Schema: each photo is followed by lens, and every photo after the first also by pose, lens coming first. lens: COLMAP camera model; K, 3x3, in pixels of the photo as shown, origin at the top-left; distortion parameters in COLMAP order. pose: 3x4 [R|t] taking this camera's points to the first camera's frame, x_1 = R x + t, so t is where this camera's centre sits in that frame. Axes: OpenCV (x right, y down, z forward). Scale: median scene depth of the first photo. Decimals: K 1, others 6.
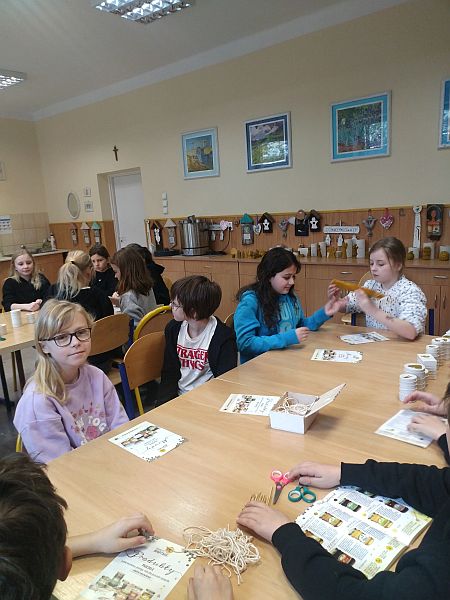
lens RADIAL K [[440.1, 0, 219.0], [0, 440.1, 315.6], [0, 0, 1]] dist [-0.001655, -0.004185]
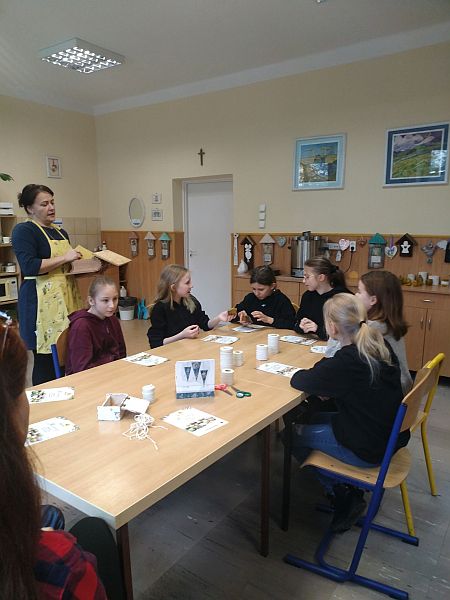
lens RADIAL K [[440.1, 0, 212.4], [0, 440.1, 314.3], [0, 0, 1]] dist [-0.001655, -0.004185]
pose [[0.997774, 0.044663, 0.049530, -0.284398], [-0.042862, 0.998401, -0.036852, -0.024051], [-0.051097, 0.034647, 0.998093, 0.144306]]
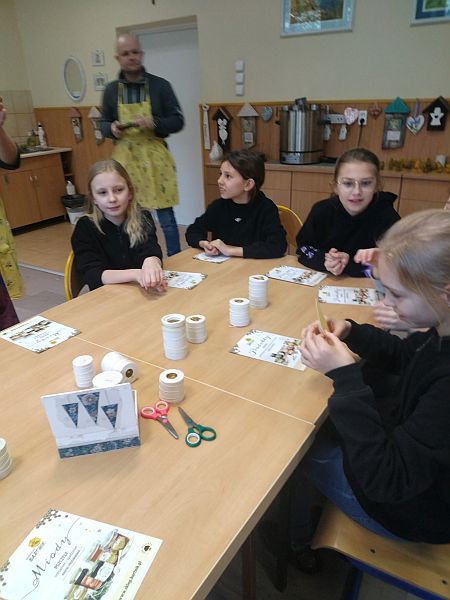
lens RADIAL K [[440.1, 0, 224.1], [0, 440.1, 303.2], [0, 0, 1]] dist [-0.001655, -0.004185]
pose [[0.993544, -0.019005, 0.111841, -0.247869], [-0.002780, 0.981492, 0.191483, -0.059077], [-0.113410, -0.190558, 0.975103, 0.339036]]
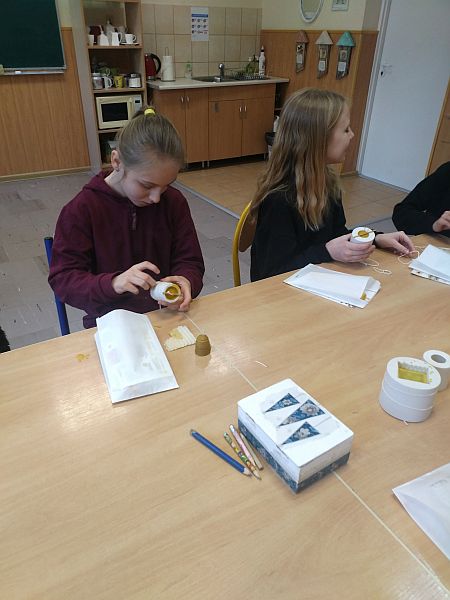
lens RADIAL K [[440.1, 0, 229.3], [0, 440.1, 307.8], [0, 0, 1]] dist [-0.001655, -0.004185]
pose [[0.941060, 0.237481, -0.240850, -0.259891], [-0.145440, 0.926986, 0.345752, -0.070810], [0.305374, -0.290344, 0.906889, 0.422690]]
